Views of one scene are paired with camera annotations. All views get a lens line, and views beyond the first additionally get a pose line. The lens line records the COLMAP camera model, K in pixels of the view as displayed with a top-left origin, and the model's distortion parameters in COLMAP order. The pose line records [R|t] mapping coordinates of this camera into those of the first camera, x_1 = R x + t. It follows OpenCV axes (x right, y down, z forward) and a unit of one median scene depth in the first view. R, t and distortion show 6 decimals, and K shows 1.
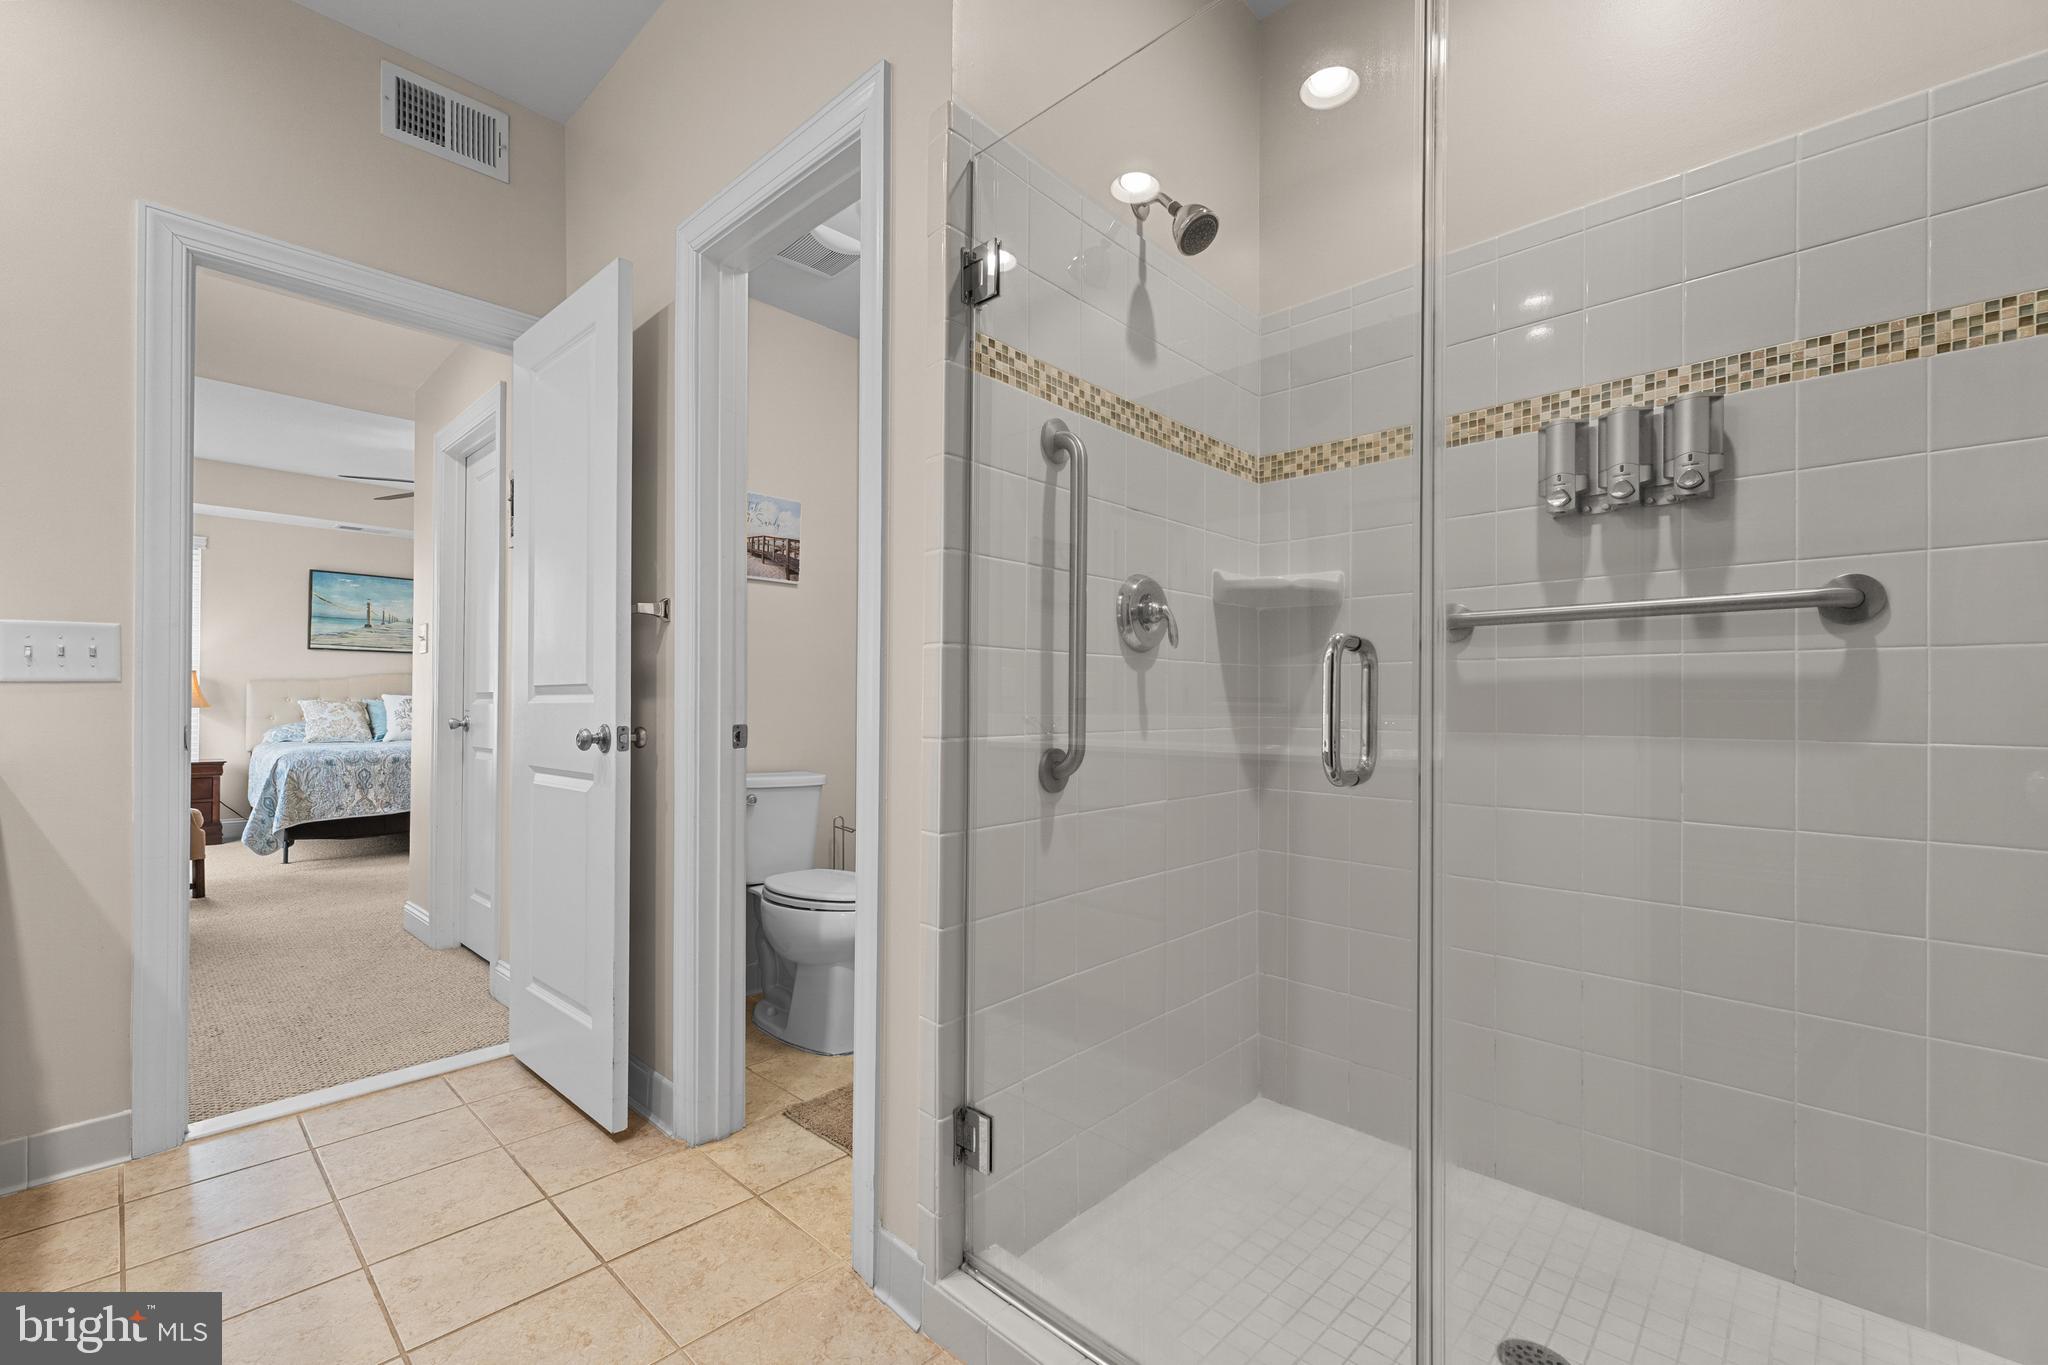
lens RADIAL K [[864.0, 0, 1024.8], [0, 864.0, 694.3], [0, 0, 1]] dist [0.009031, -0.002540]
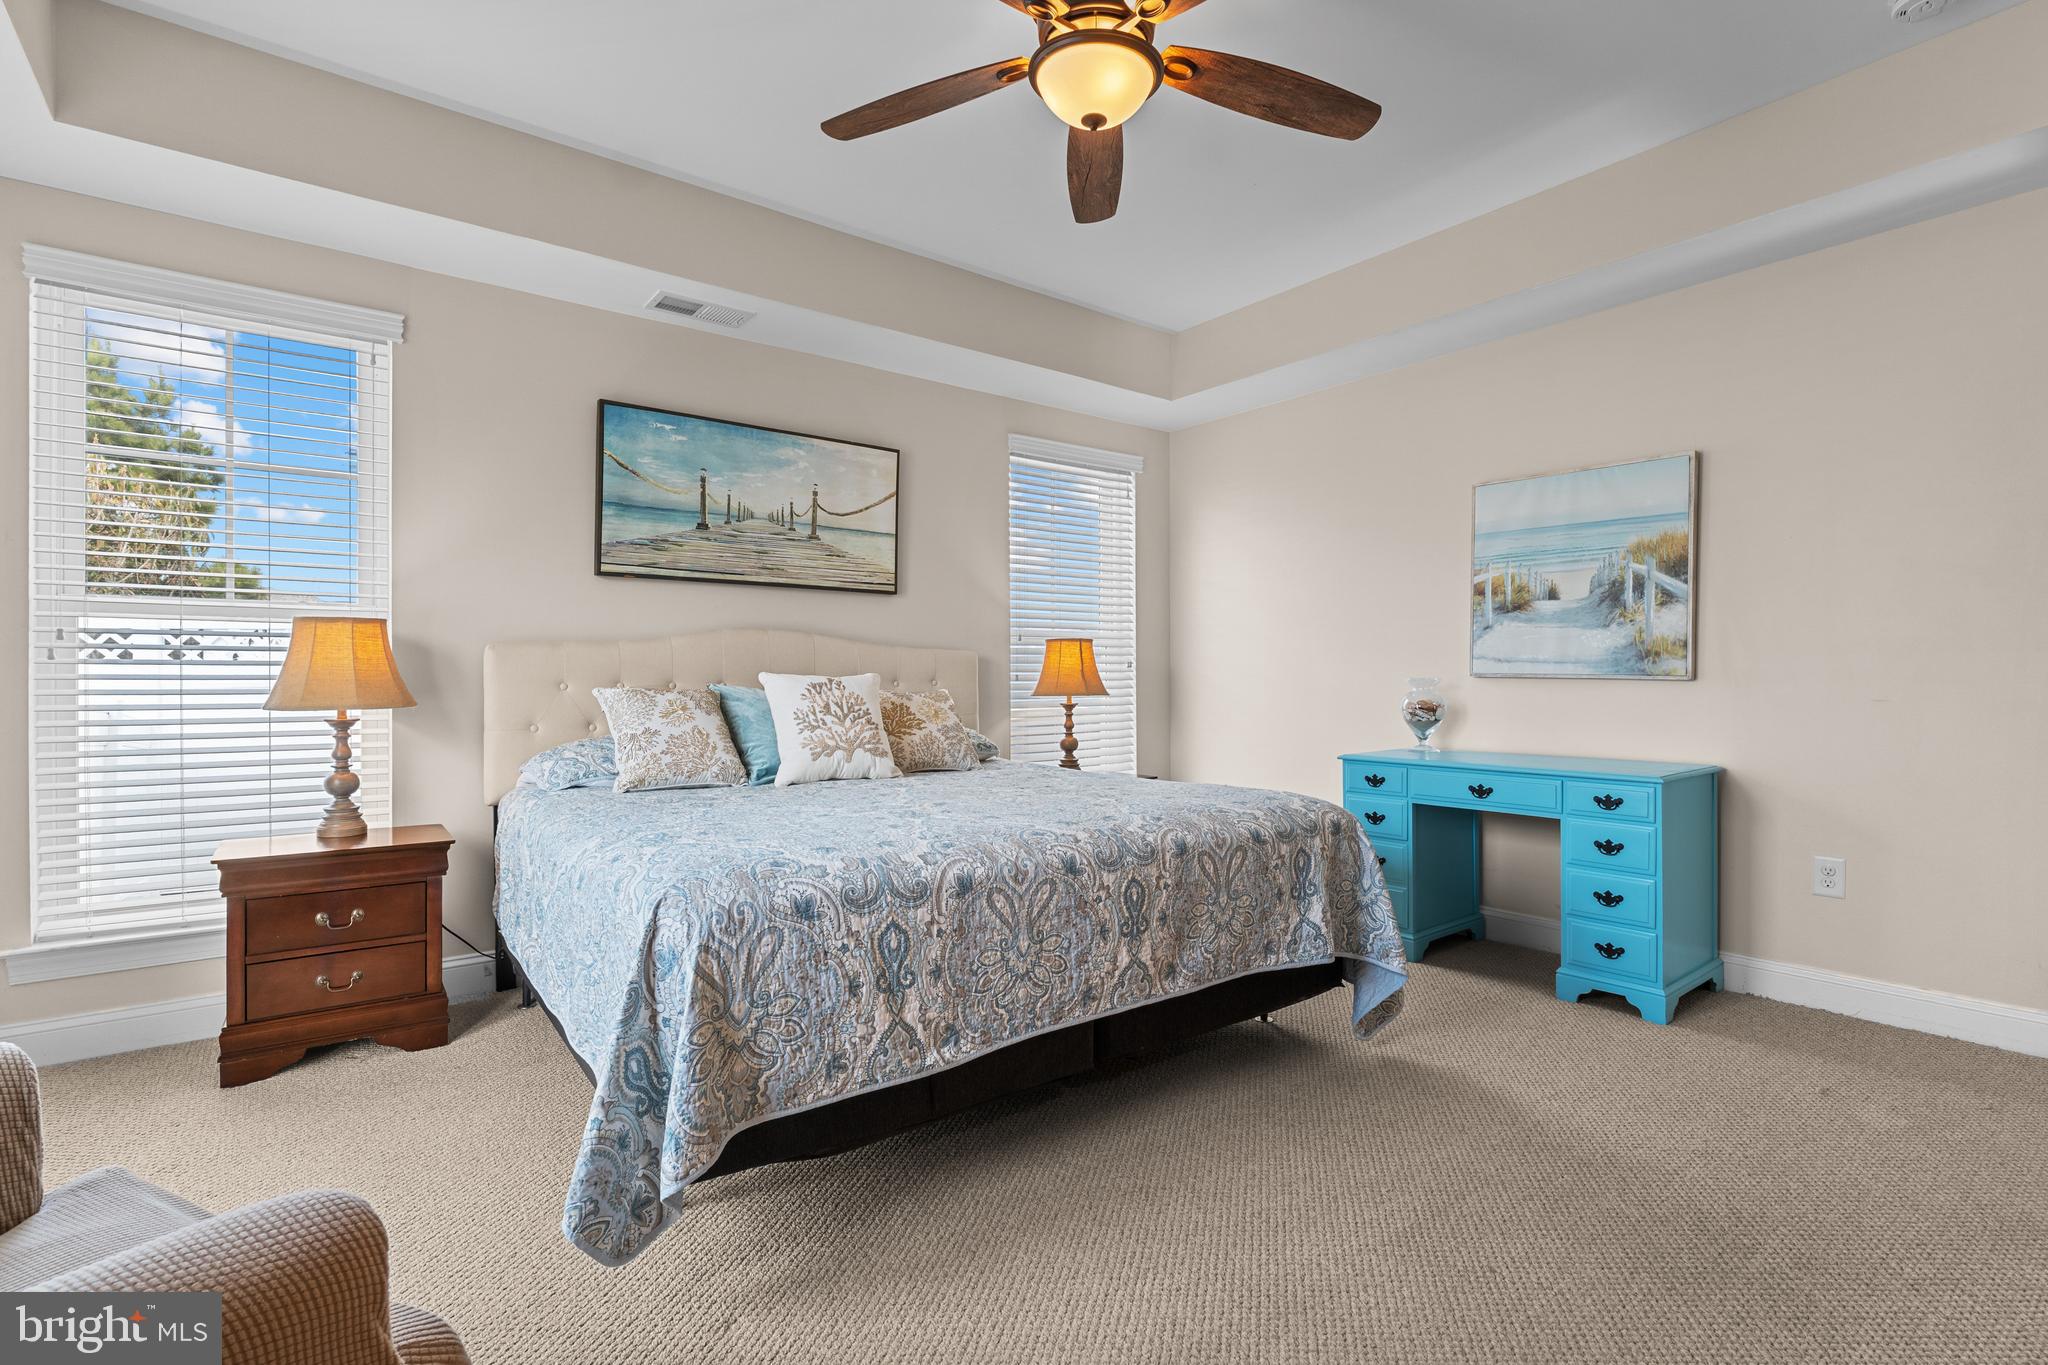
lens RADIAL K [[943.2, 0, 1028.9], [0, 943.2, 679.6], [0, 0, 1]] dist [-0.006249, 0.000010]
pose [[0.988650, -0.003205, -0.150203, -0.651472], [0.004859, 0.999932, 0.010645, -0.000887], [0.150159, -0.011254, 0.988598, 0.672563]]
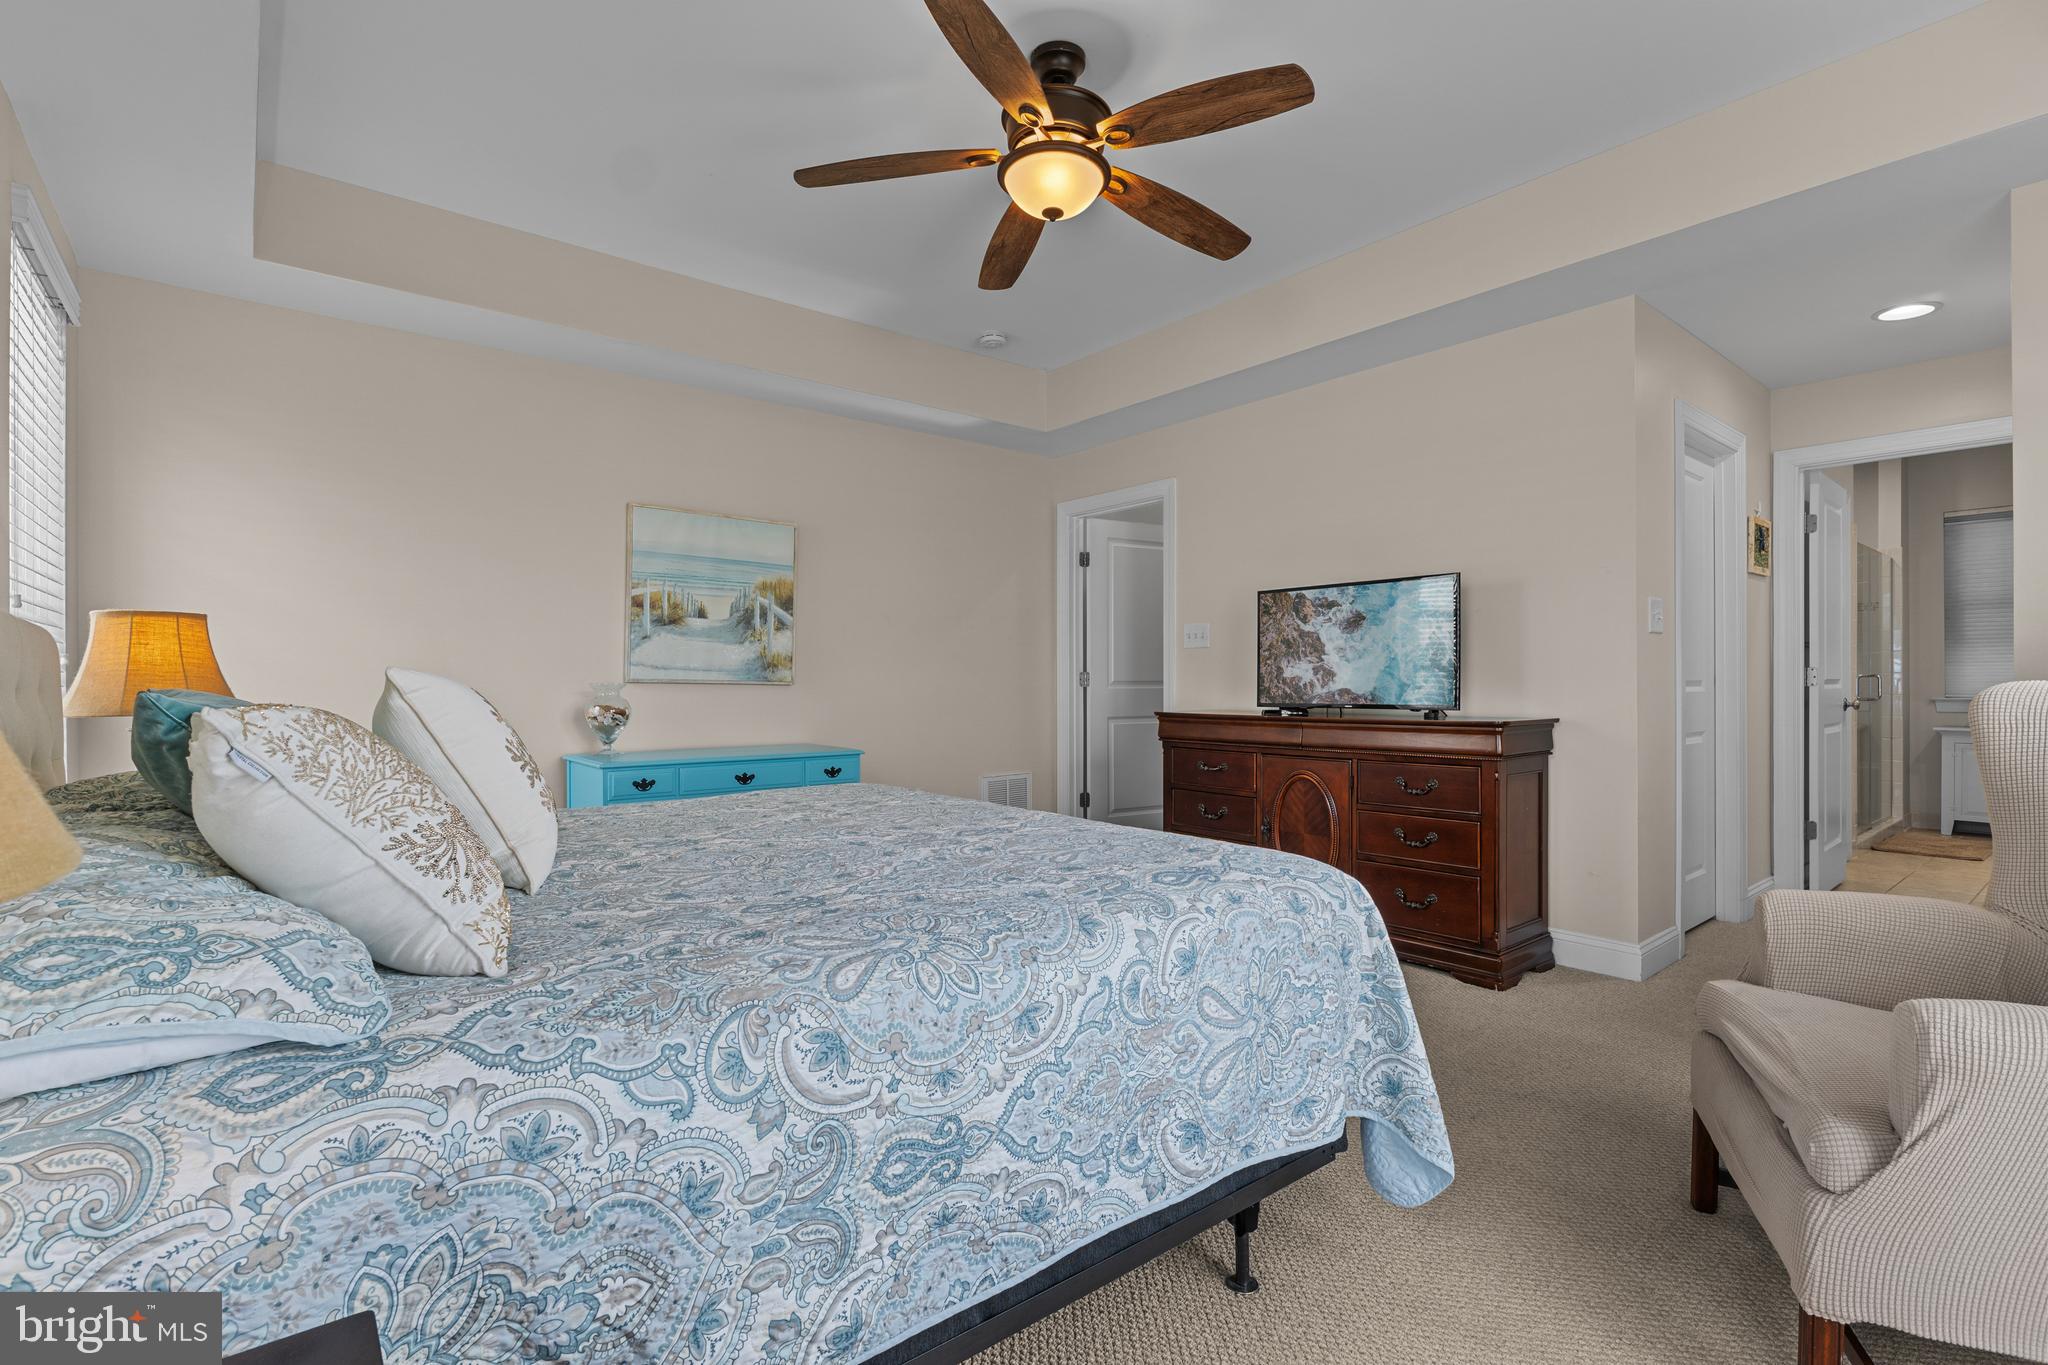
lens RADIAL K [[943.2, 0, 1028.4], [0, 943.2, 681.7], [0, 0, 1]] dist [-0.006249, 0.000010]
pose [[0.120354, 0.001019, 0.992731, -1.171687], [-0.005930, 0.999982, -0.000307, 0.004381], [-0.992713, -0.005850, 0.120358, 1.033055]]
